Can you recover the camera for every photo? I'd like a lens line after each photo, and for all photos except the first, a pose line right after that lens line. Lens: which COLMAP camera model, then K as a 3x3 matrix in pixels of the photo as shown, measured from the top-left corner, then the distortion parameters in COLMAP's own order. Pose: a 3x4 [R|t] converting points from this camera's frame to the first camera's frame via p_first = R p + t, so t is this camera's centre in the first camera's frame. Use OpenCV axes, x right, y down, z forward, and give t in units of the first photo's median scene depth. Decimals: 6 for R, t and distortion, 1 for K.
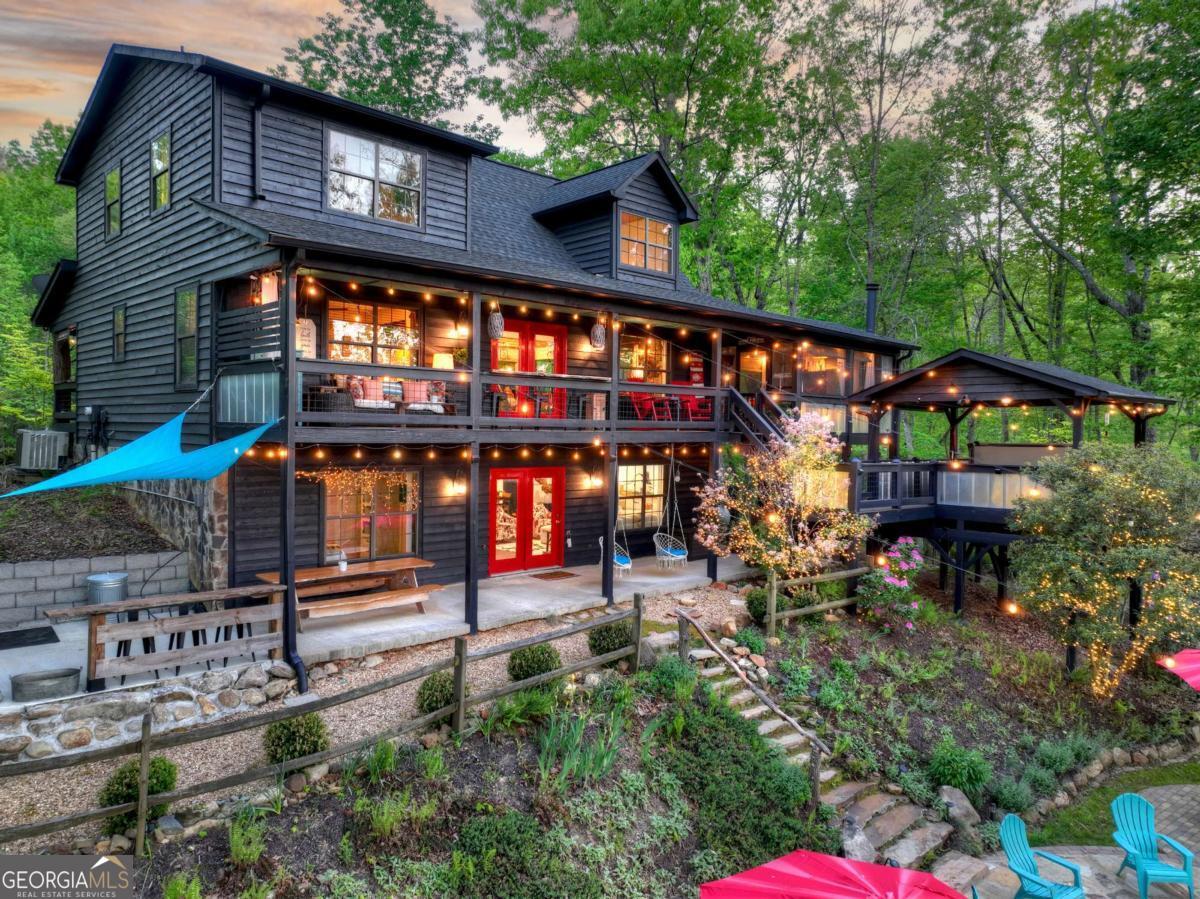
lens RADIAL K [[846.5, 0, 600.0], [0, 846.5, 449.5], [0, 0, 1]] dist [0.003357, 0.005269]
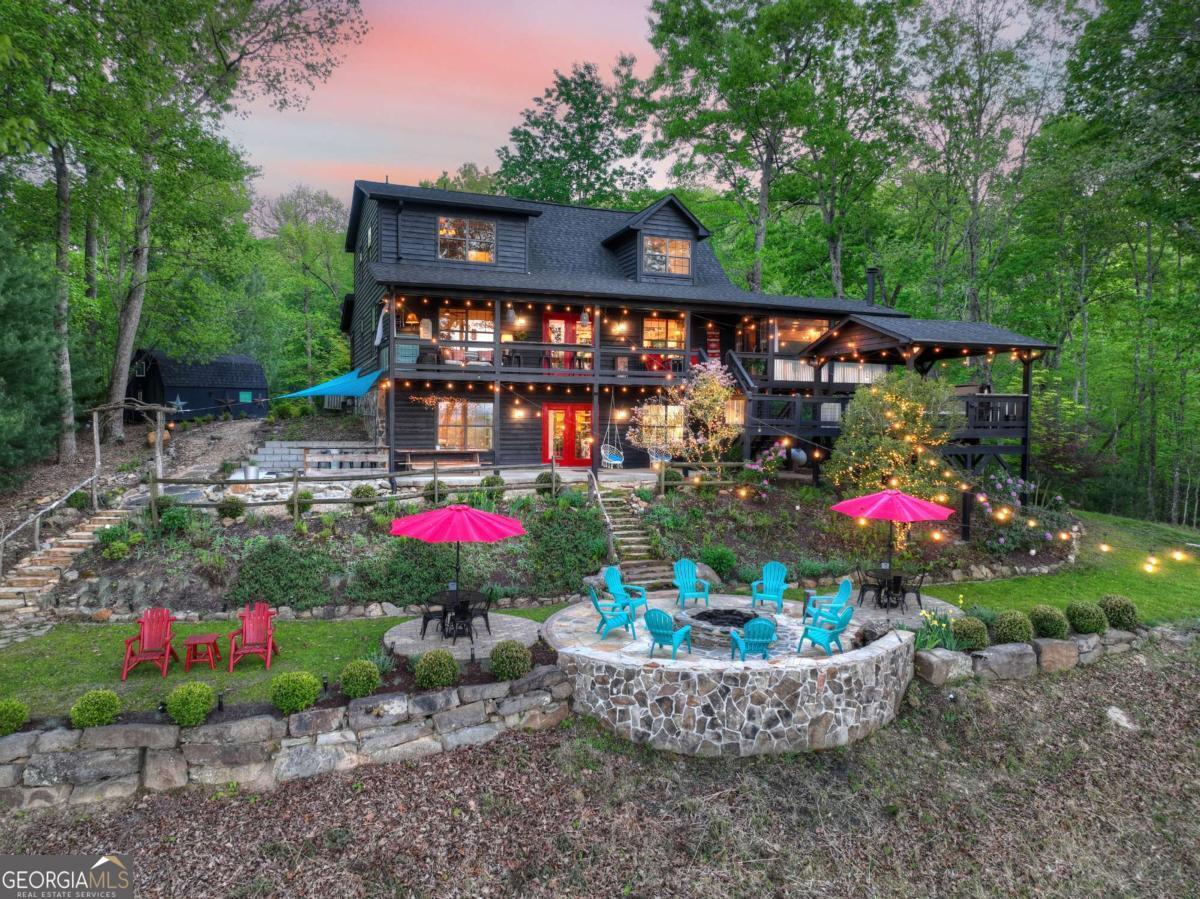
lens RADIAL K [[846.5, 0, 600.0], [0, 846.5, 449.5], [0, 0, 1]] dist [0.003357, 0.005269]
pose [[0.919715, 0.005568, -0.392546, 0.538363], [-0.004086, 0.999981, 0.004611, 0.090897], [0.392565, -0.002637, 0.919721, -0.419345]]
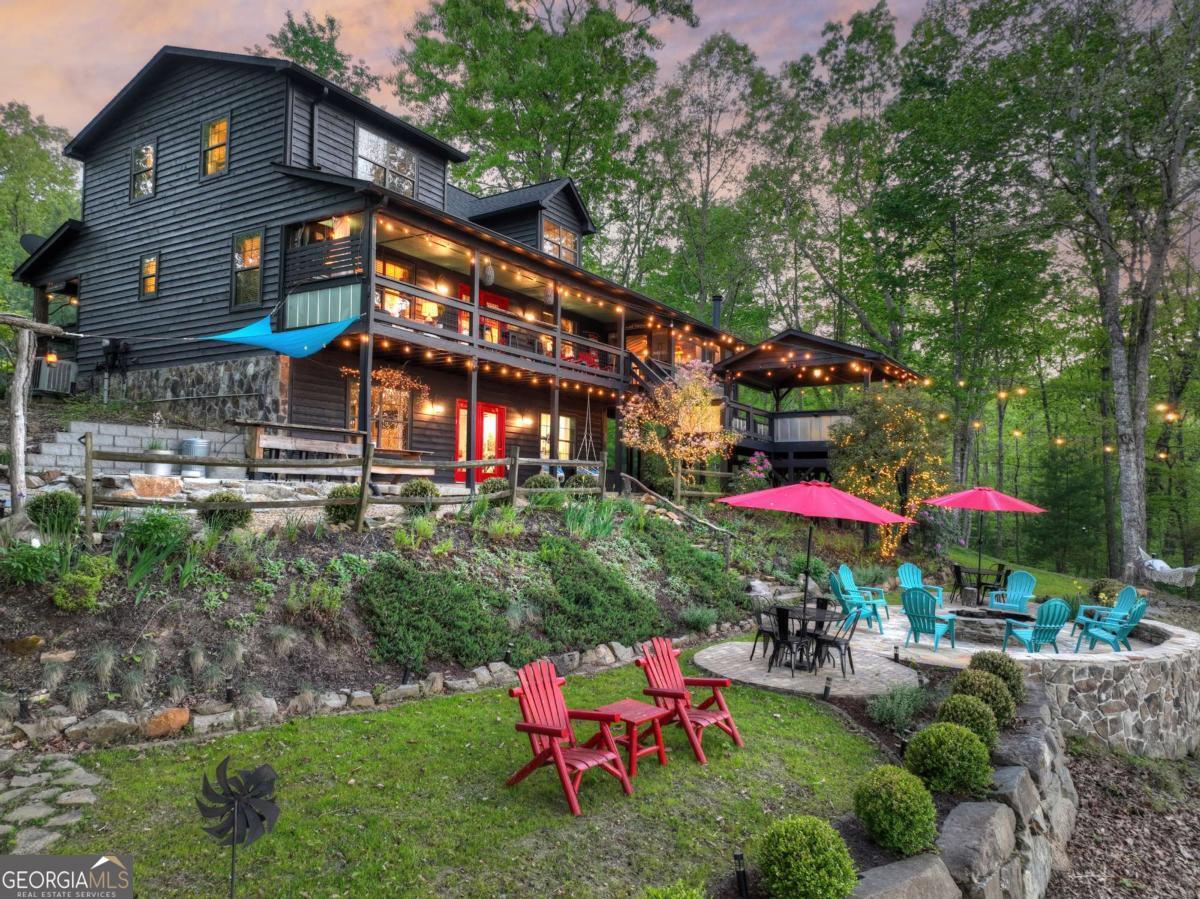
lens RADIAL K [[852.0, 0, 600.0], [0, 852.0, 449.5], [0, 0, 1]] dist [0.006703, -0.000660]
pose [[0.973437, 0.016578, 0.228352, -0.181671], [0.001554, 0.996874, -0.078993, 0.173670], [-0.228948, 0.077249, 0.970369, -0.259648]]
